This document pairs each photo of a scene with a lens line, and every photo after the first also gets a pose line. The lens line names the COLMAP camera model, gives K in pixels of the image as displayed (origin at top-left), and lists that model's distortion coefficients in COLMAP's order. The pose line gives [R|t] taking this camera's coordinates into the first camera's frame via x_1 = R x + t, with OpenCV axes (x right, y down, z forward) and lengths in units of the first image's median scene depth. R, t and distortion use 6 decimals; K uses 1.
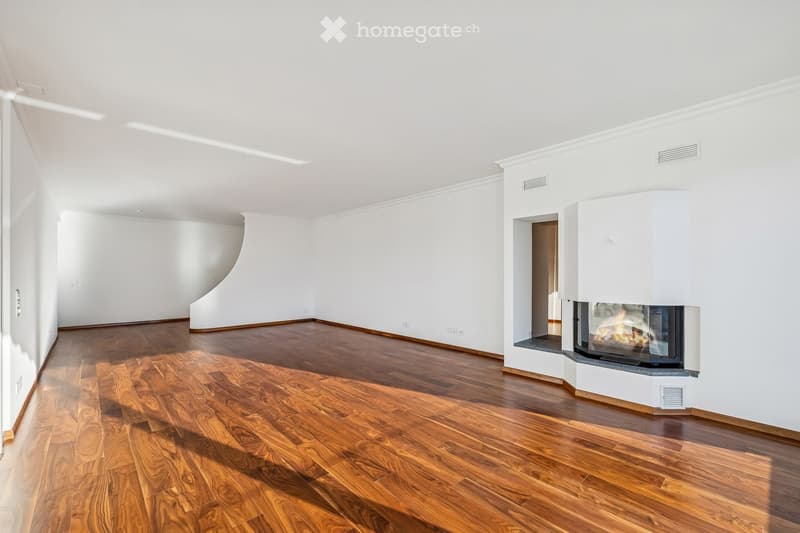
lens RADIAL K [[339.0, 0, 401.2], [0, 339.0, 271.4], [0, 0, 1]] dist [0.001672, 0.000008]
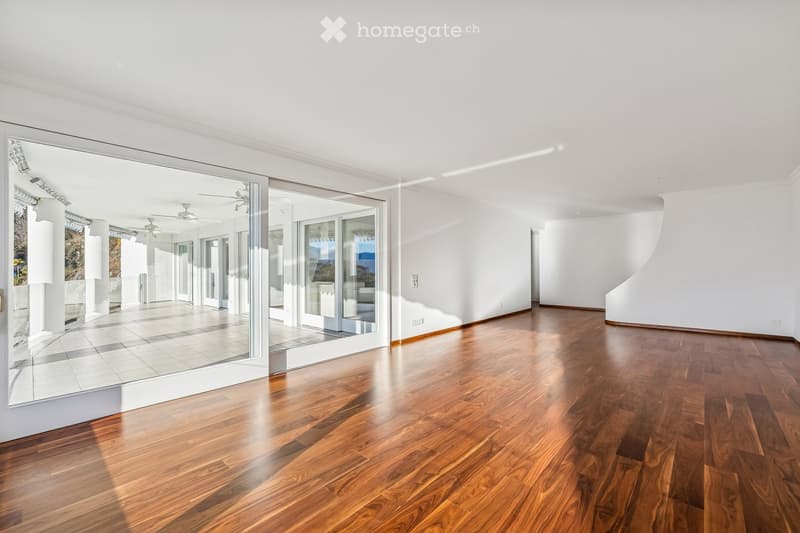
lens RADIAL K [[339.0, 0, 401.8], [0, 339.0, 266.0], [0, 0, 1]] dist [0.001672, 0.000008]
pose [[0.097972, -0.004280, -0.995180, 0.930584], [0.009809, 0.999946, -0.003334, 0.005762], [0.995141, -0.009435, 0.098009, 0.742296]]
